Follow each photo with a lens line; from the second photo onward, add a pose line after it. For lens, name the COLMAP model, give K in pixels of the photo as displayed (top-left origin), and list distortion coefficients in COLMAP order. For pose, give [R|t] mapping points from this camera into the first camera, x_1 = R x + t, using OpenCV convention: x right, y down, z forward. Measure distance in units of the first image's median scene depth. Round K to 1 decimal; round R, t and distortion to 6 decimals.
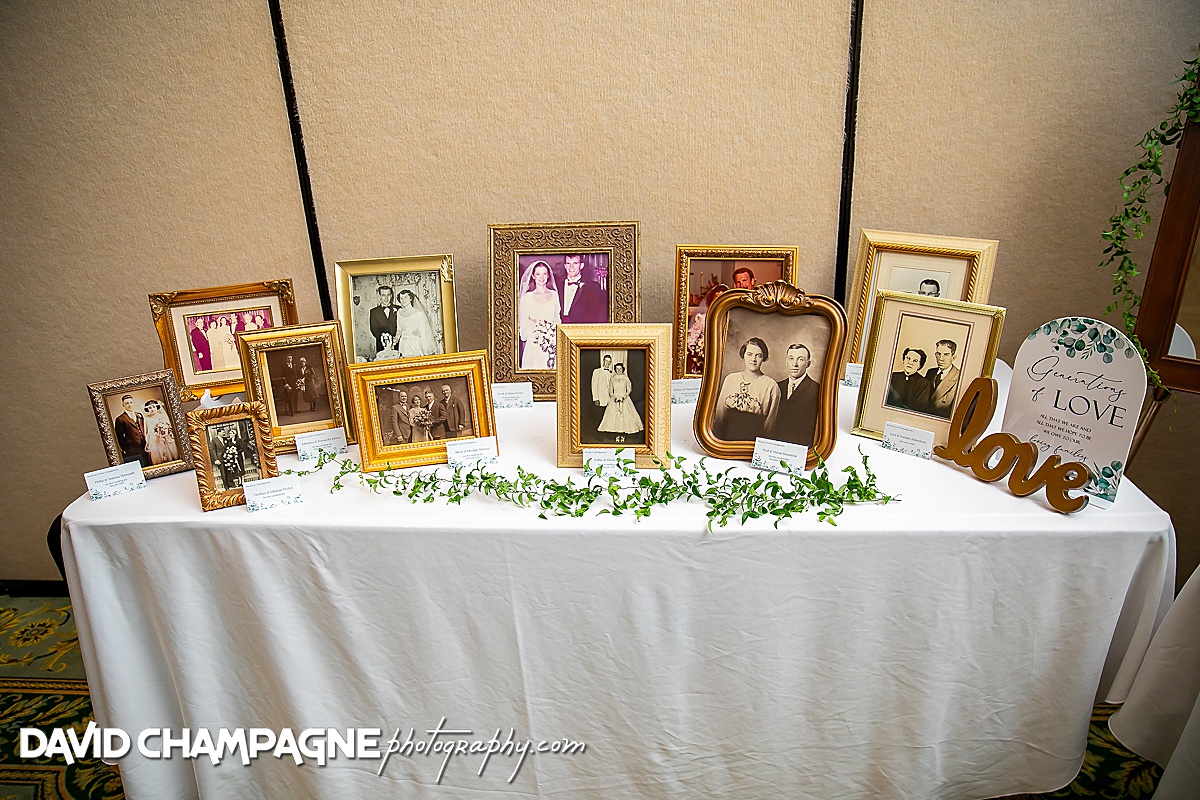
lens RADIAL K [[803.4, 0, 598.2], [0, 803.4, 410.2], [0, 0, 1]] dist [-0.112550, 0.075426]
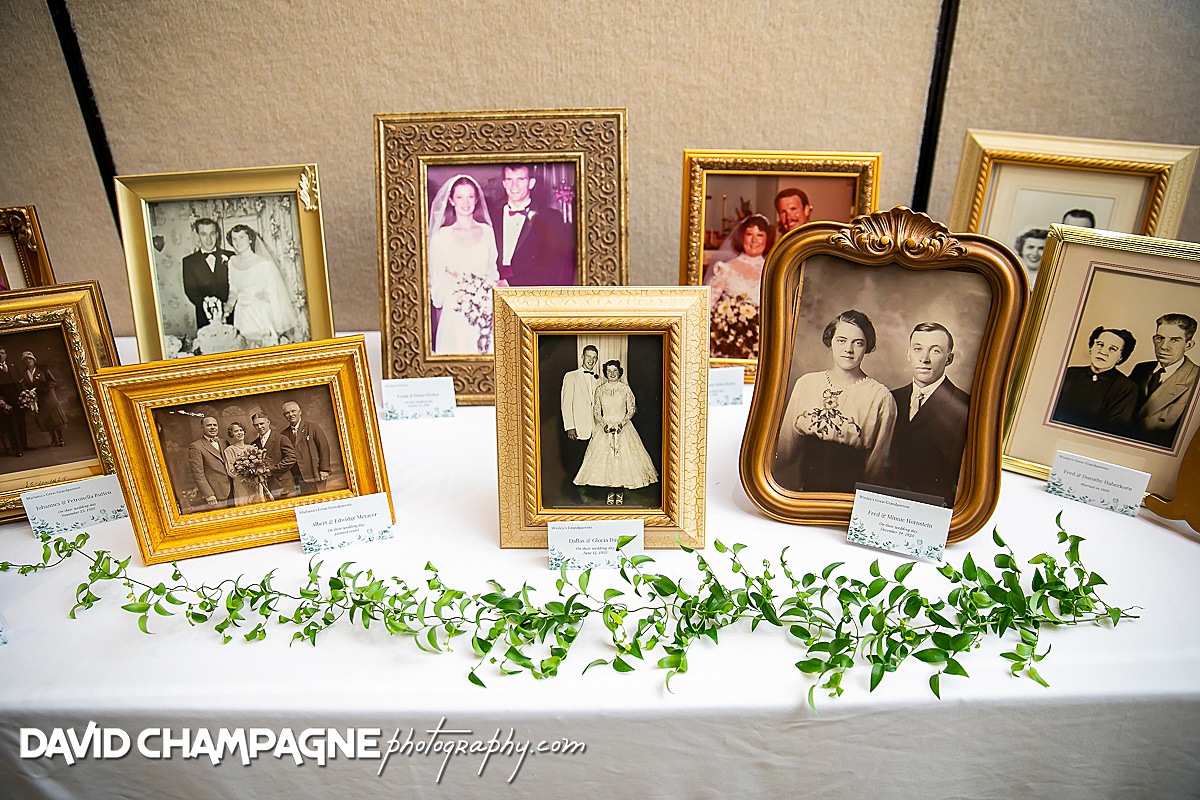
lens RADIAL K [[803.4, 0, 598.2], [0, 803.4, 410.2], [0, 0, 1]] dist [-0.112550, 0.075426]
pose [[0.996329, -0.017865, 0.083727, -0.028138], [0.011202, 0.996781, 0.079381, -0.066391], [-0.084876, -0.078152, 0.993322, 0.452709]]
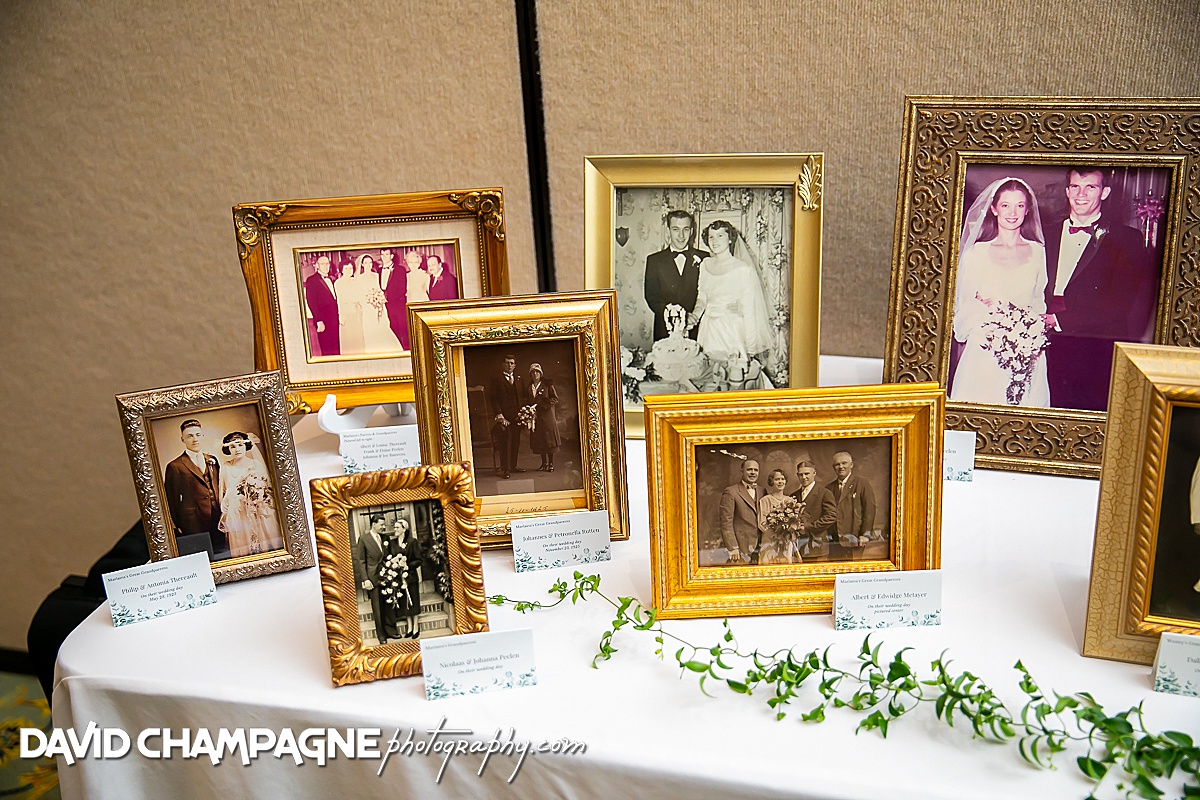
lens RADIAL K [[1215.5, 0, 600.4], [0, 1215.5, 413.1], [0, 0, 1]] dist [-0.033671, 0.127629]
pose [[0.980302, 0.080918, -0.180165, -0.204765], [-0.070549, 0.995501, 0.063244, -0.089507], [0.184472, -0.049288, 0.981601, 0.281203]]
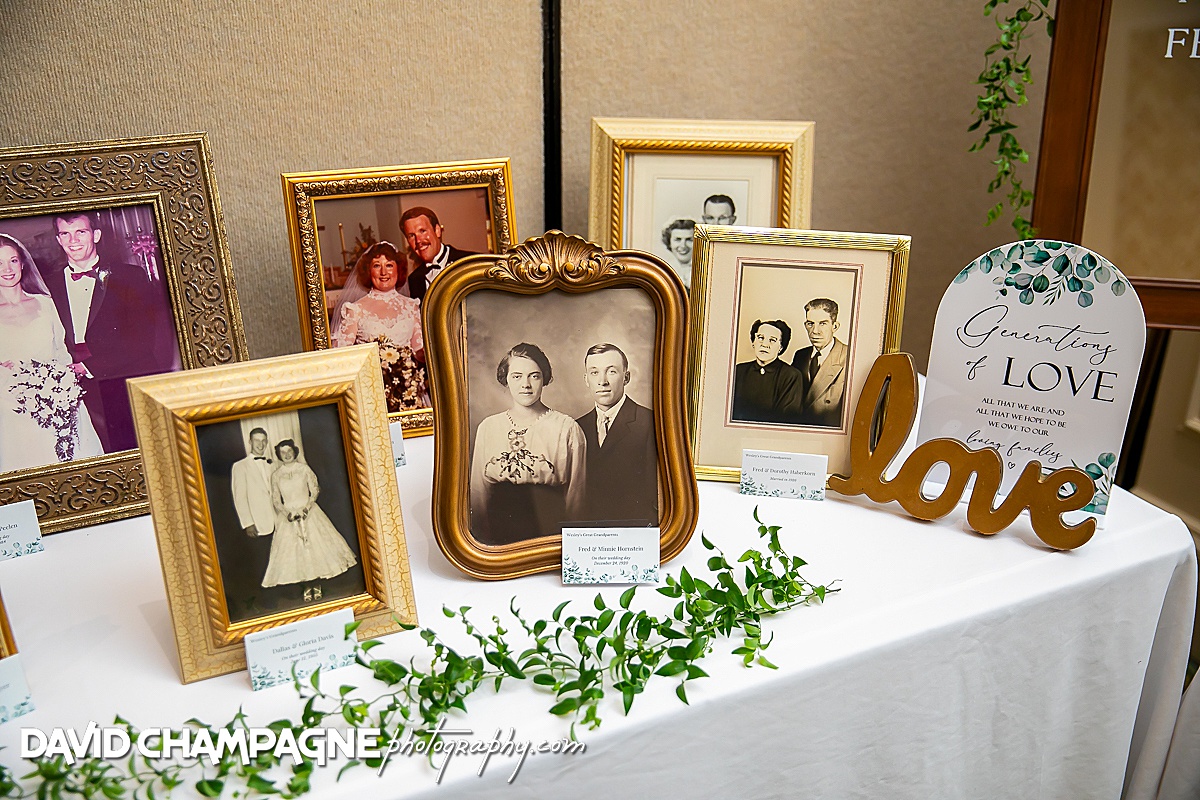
lens RADIAL K [[1215.5, 0, 600.4], [0, 1215.5, 413.1], [0, 0, 1]] dist [-0.033671, 0.127629]
pose [[0.858672, -0.175597, 0.481506, -0.153153], [0.164485, 0.984196, 0.065593, -0.088570], [-0.485414, 0.022878, 0.873985, 0.269439]]
